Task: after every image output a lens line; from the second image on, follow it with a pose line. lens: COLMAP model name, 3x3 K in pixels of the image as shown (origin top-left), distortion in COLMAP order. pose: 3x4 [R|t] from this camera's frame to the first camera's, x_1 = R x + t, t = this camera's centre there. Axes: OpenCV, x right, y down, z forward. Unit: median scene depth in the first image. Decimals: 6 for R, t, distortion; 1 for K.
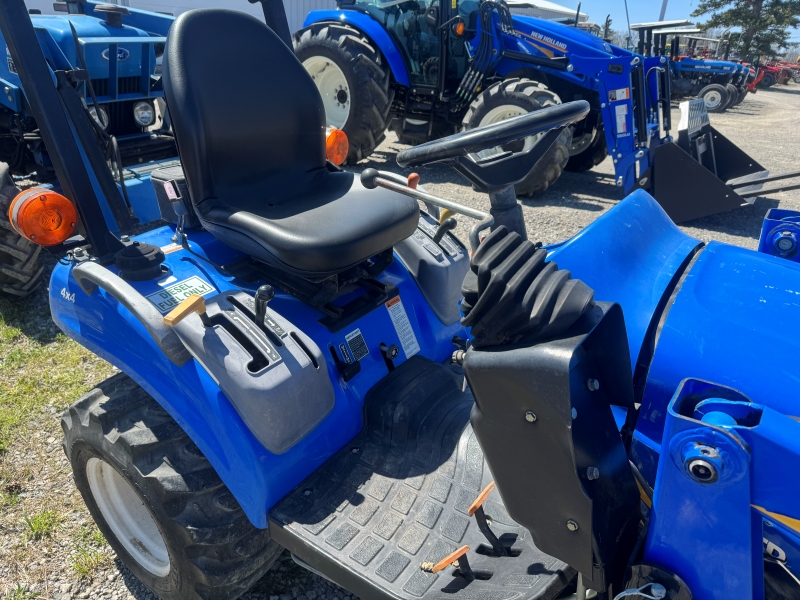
lens RADIAL K [[570.4, 0, 400.0], [0, 570.4, 300.0], [0, 0, 1]] dist [-0.008011, 0.002800]
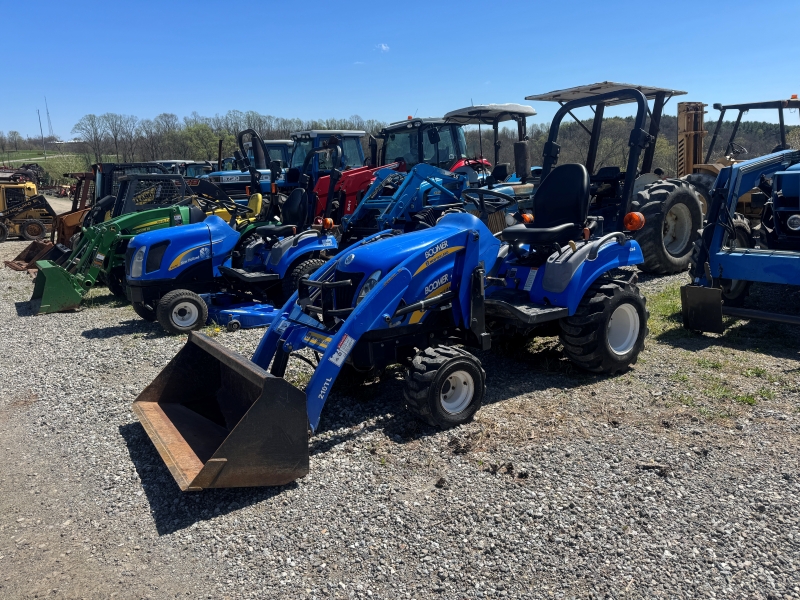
lens RADIAL K [[552.6, 0, 400.0], [0, 552.6, 300.0], [0, 0, 1]] dist [0.071557, -0.124115]
pose [[-0.348250, 0.175243, -0.920876, 0.774213], [-0.375452, 0.874057, 0.308319, -0.126797], [0.858928, 0.453117, -0.238595, 0.349514]]
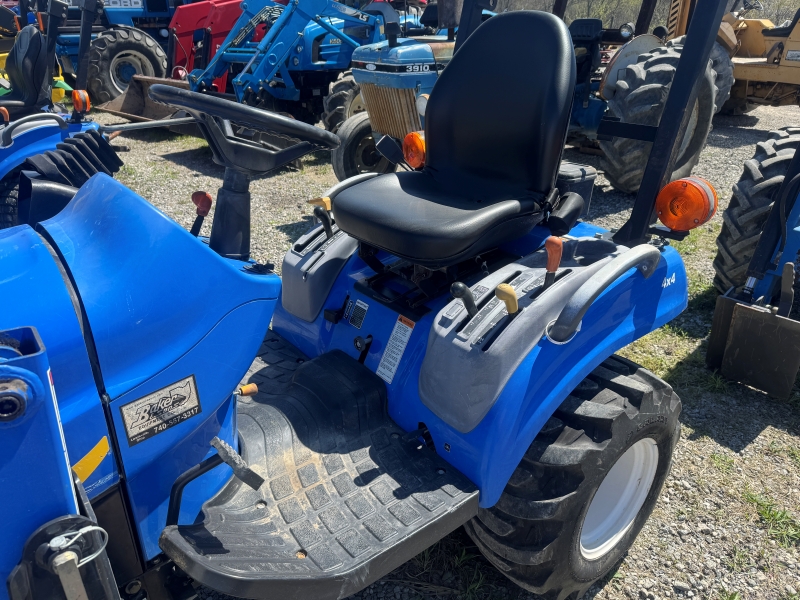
lens RADIAL K [[570.4, 0, 400.0], [0, 570.4, 300.0], [0, 0, 1]] dist [-0.008011, 0.002800]
pose [[-0.263132, 0.393220, -0.880988, 0.243229], [-0.437346, 0.765332, 0.472224, -0.140079], [0.859936, 0.509554, -0.029410, 0.307386]]
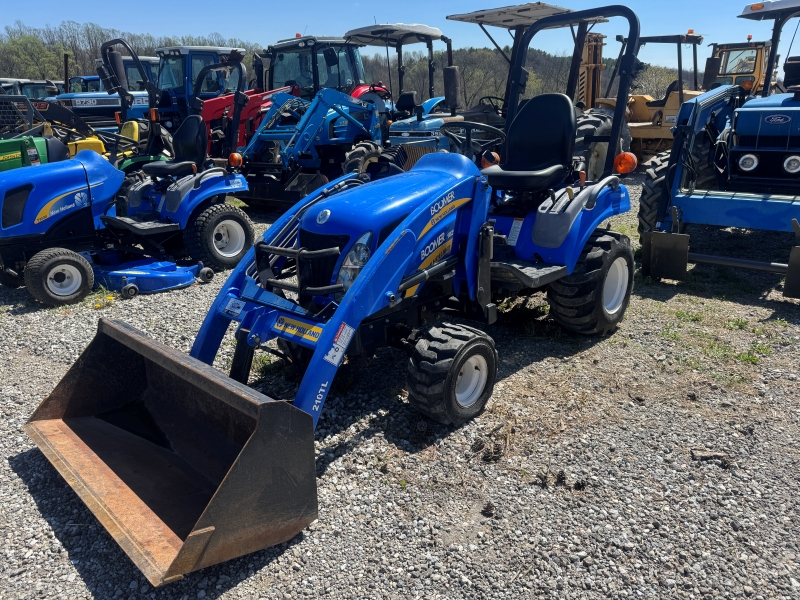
lens RADIAL K [[559.3, 0, 397.0], [0, 559.3, 300.3], [0, 0, 1]] dist [0.014976, -0.023607]
pose [[-0.142567, 0.293682, -0.945212, 0.674034], [-0.410033, 0.851645, 0.326456, -0.073428], [0.900859, 0.434110, -0.000997, 0.218348]]
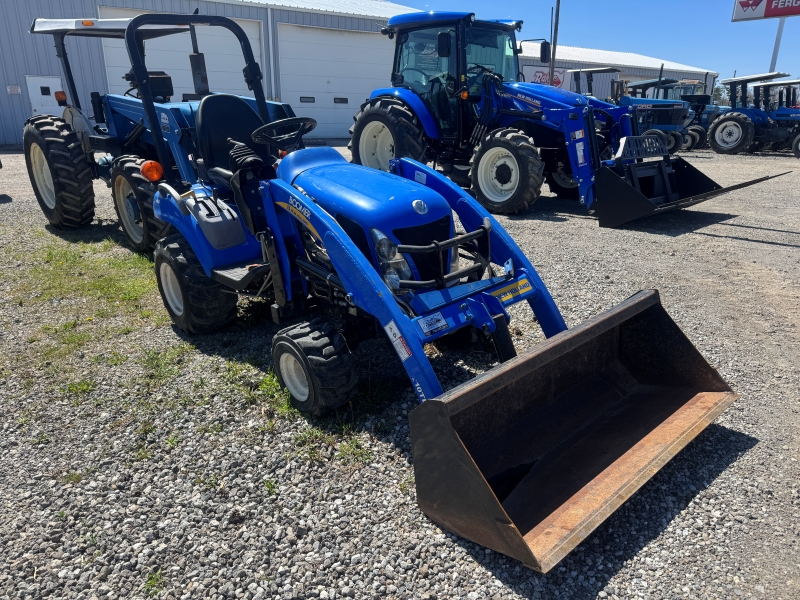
lens RADIAL K [[572.4, 0, 403.0], [0, 572.4, 306.3], [0, 0, 1]] dist [0.000077, -0.004586]
pose [[0.970994, 0.020896, -0.238189, 0.311019], [-0.045484, 0.994126, -0.098204, 0.182199], [0.234738, 0.106190, 0.966241, -0.335193]]
